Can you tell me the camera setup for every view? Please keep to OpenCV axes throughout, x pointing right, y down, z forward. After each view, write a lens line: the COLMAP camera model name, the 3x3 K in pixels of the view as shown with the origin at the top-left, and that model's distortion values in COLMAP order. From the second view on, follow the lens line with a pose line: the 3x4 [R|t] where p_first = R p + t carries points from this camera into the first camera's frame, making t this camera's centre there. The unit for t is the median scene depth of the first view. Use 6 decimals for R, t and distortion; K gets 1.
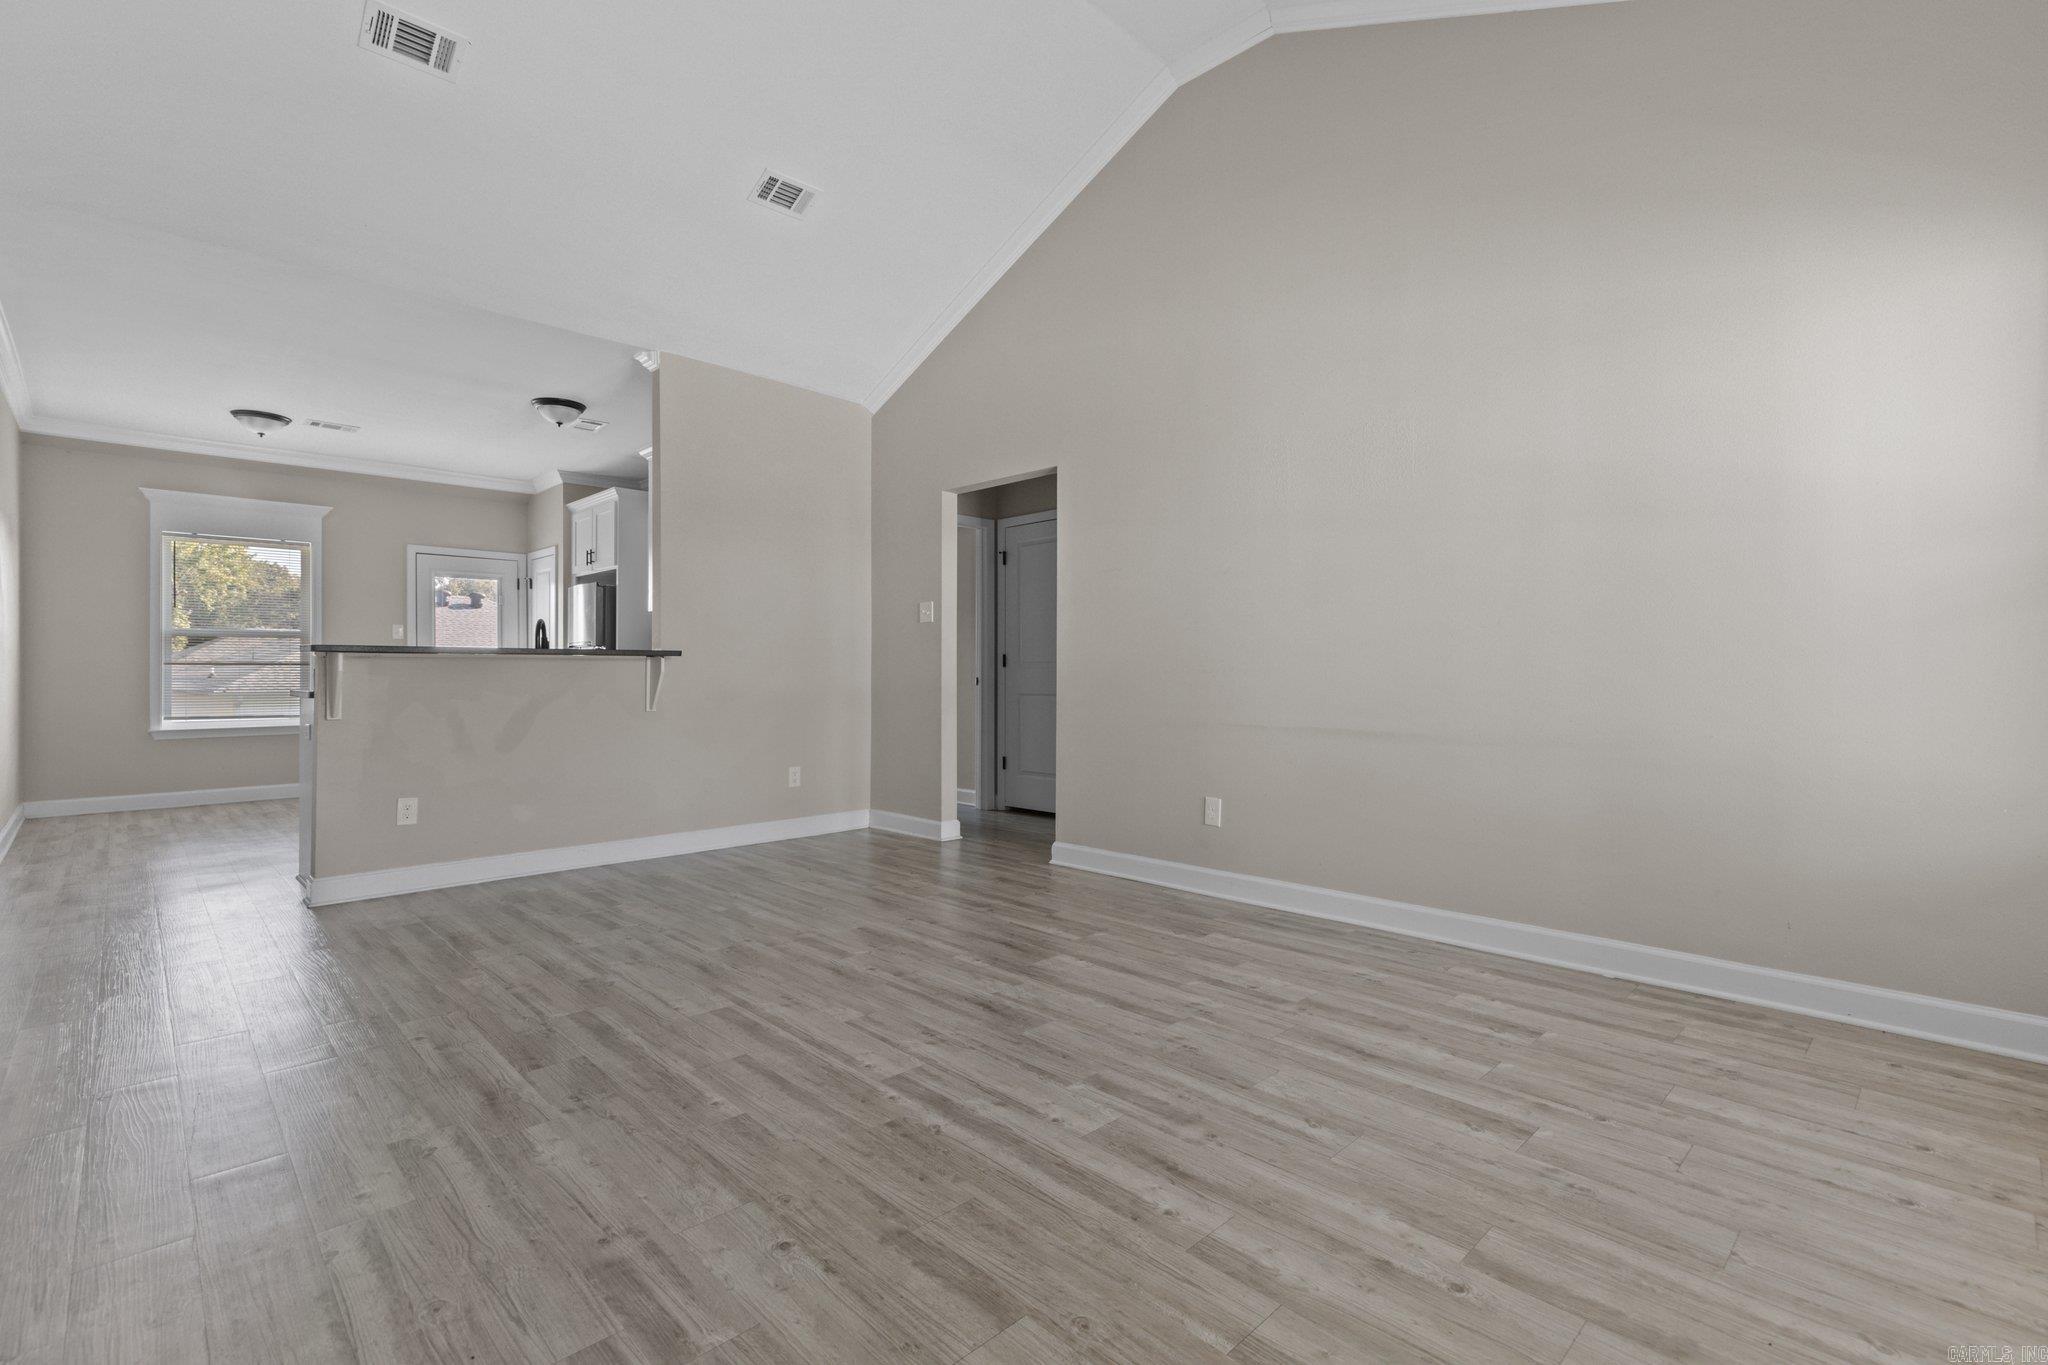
lens RADIAL K [[922.2, 0, 1033.6], [0, 922.2, 673.4], [0, 0, 1]] dist [-0.001534, 0.000733]
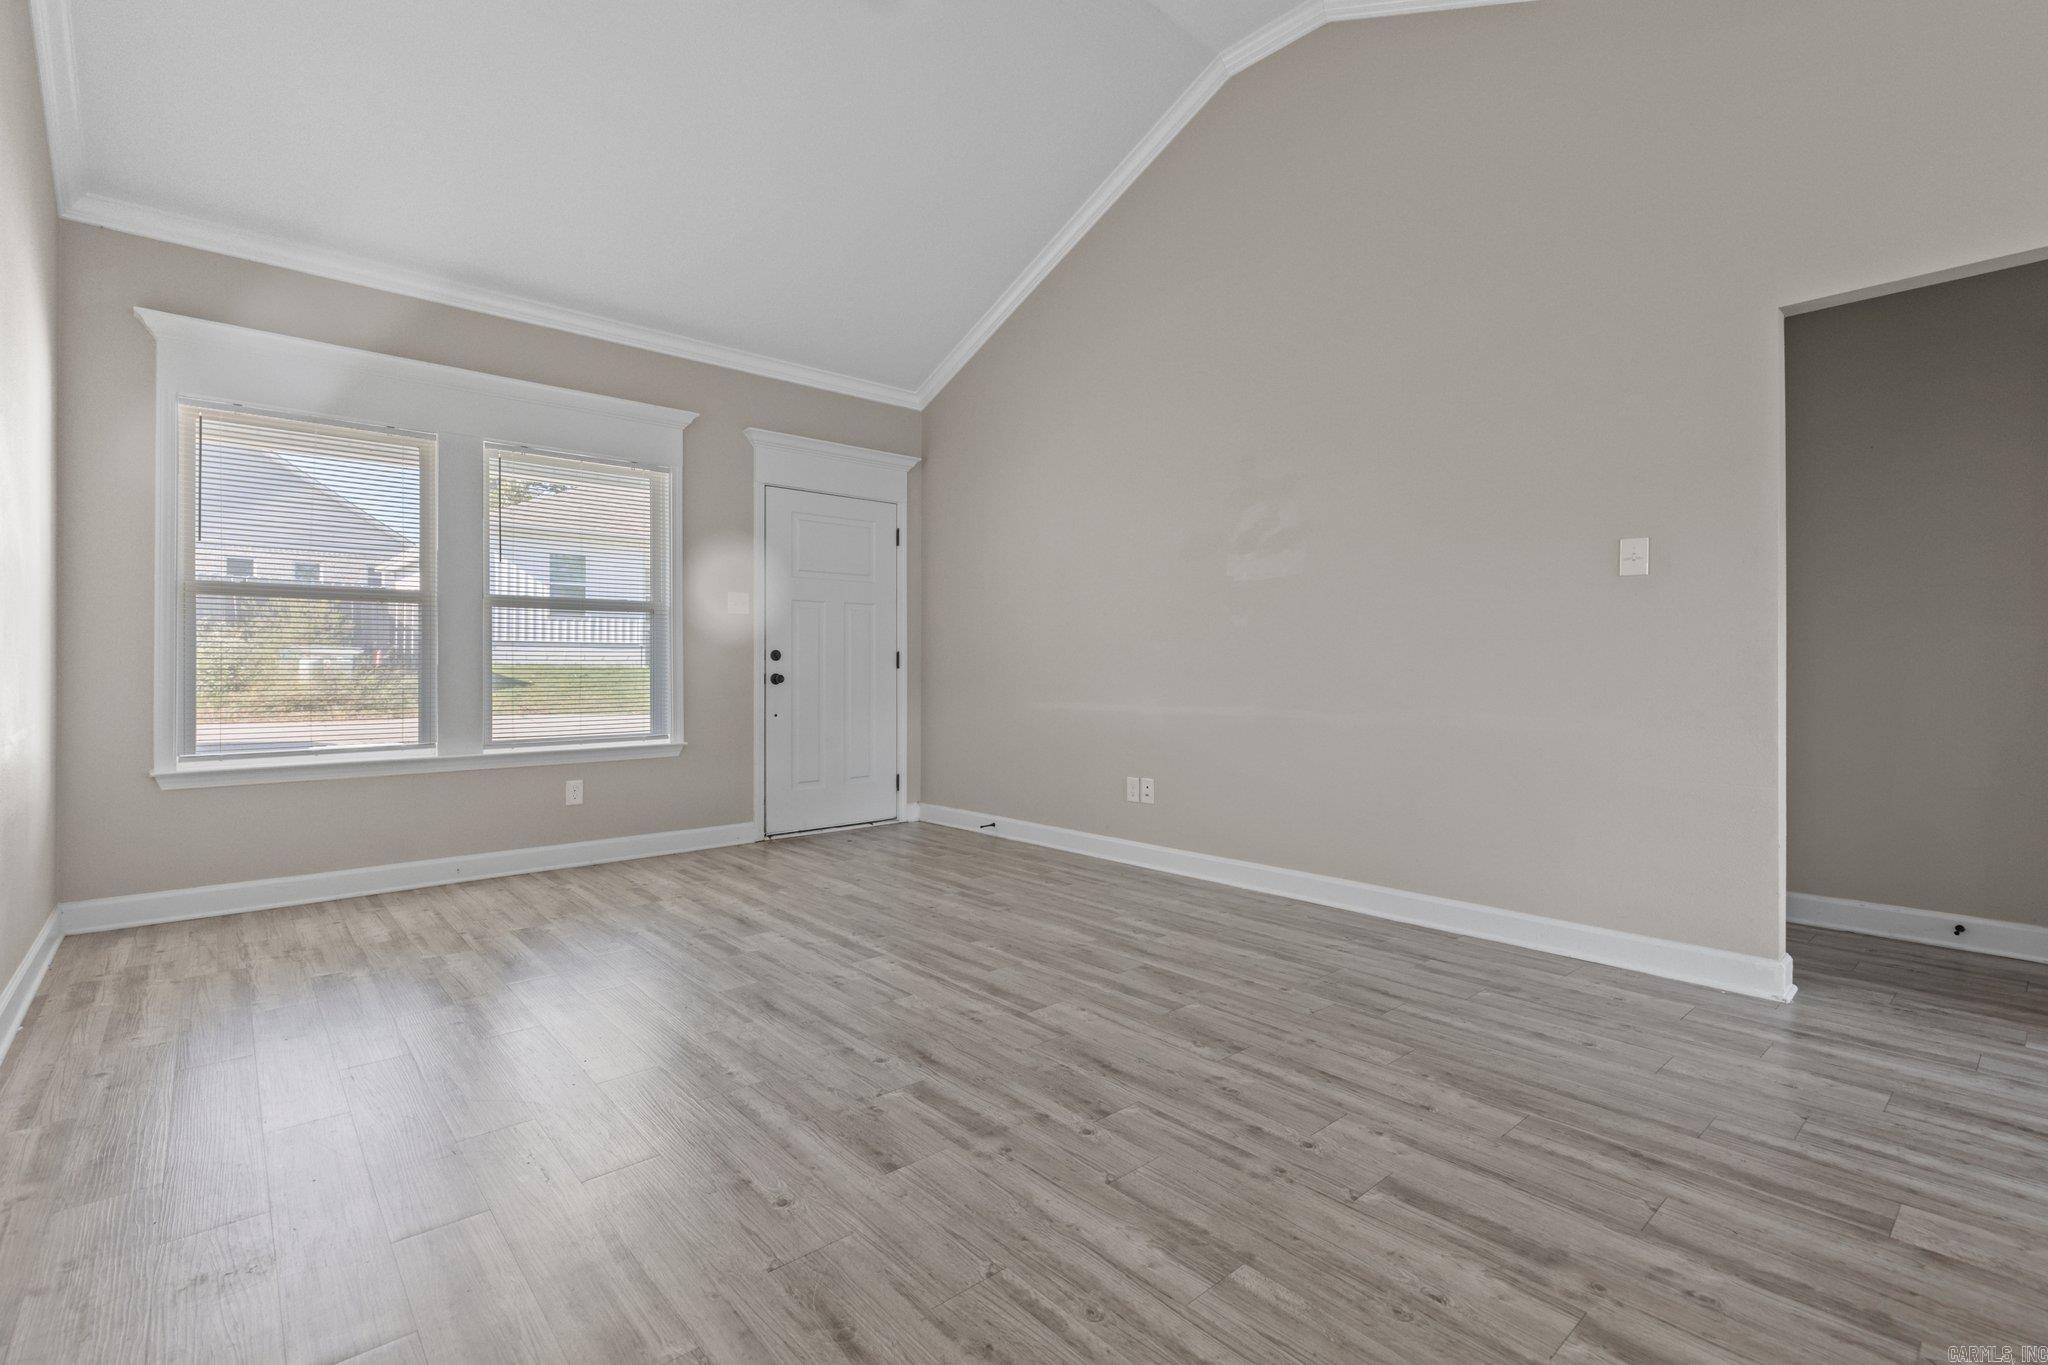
lens RADIAL K [[922.2, 0, 1032.3], [0, 922.2, 664.7], [0, 0, 1]] dist [-0.001534, 0.000733]
pose [[-0.998779, 0.000993, 0.049392, -0.343124], [0.000872, 0.999997, -0.002469, -0.000323], [-0.049394, -0.002423, -0.998776, 1.779313]]
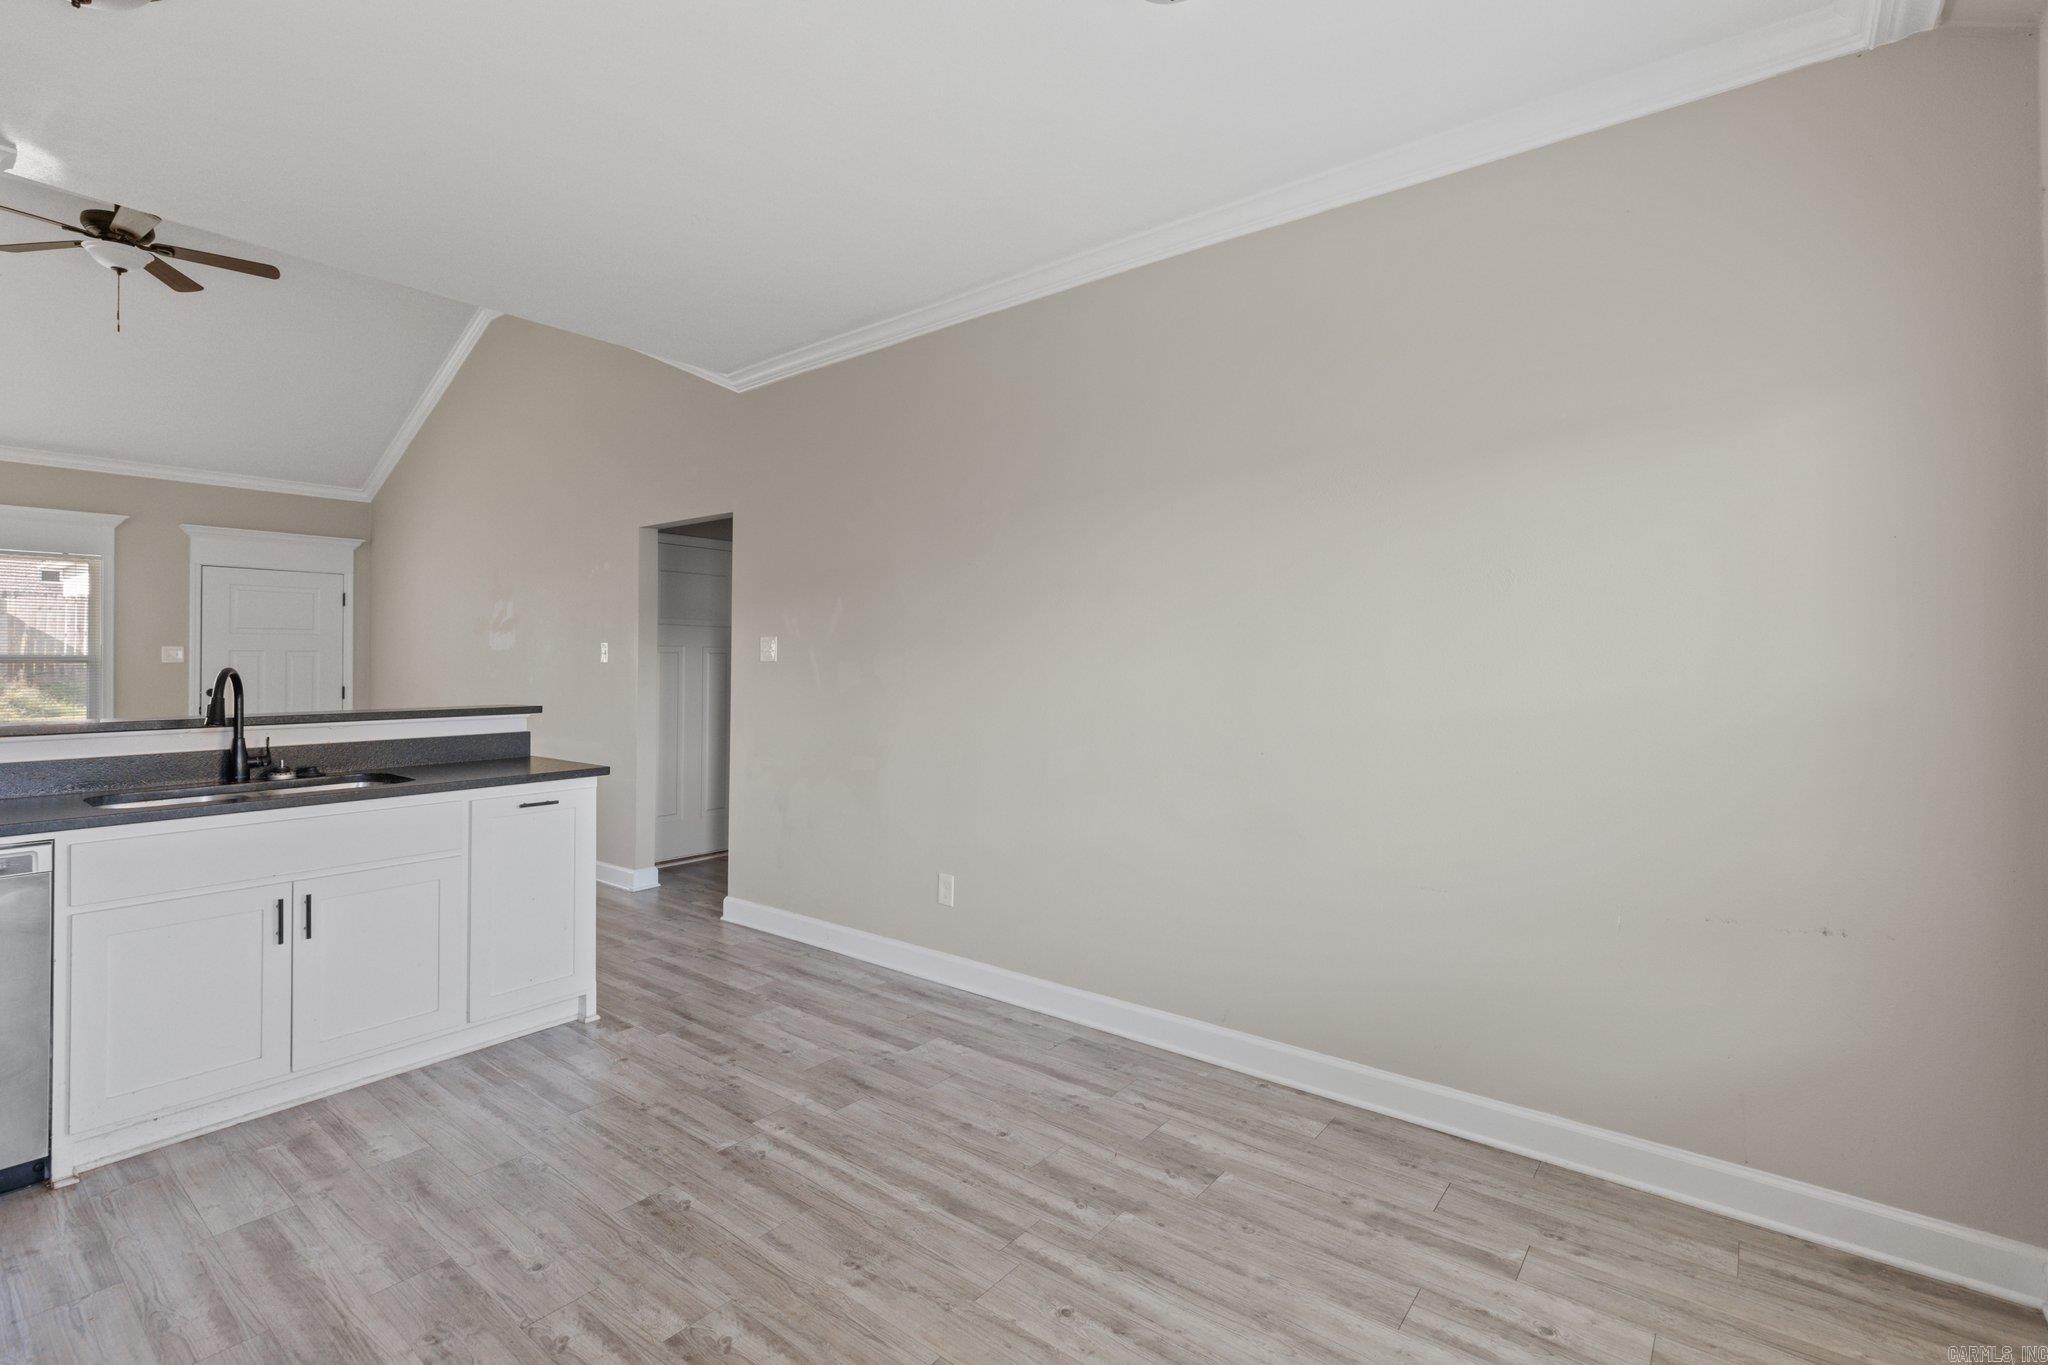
lens RADIAL K [[922.2, 0, 1032.7], [0, 922.2, 654.9], [0, 0, 1]] dist [-0.001534, 0.000733]
pose [[-0.991673, -0.000502, -0.128781, -1.589027], [0.000657, 0.999960, -0.008954, -0.102281], [0.128781, -0.008964, -0.991633, 2.676478]]
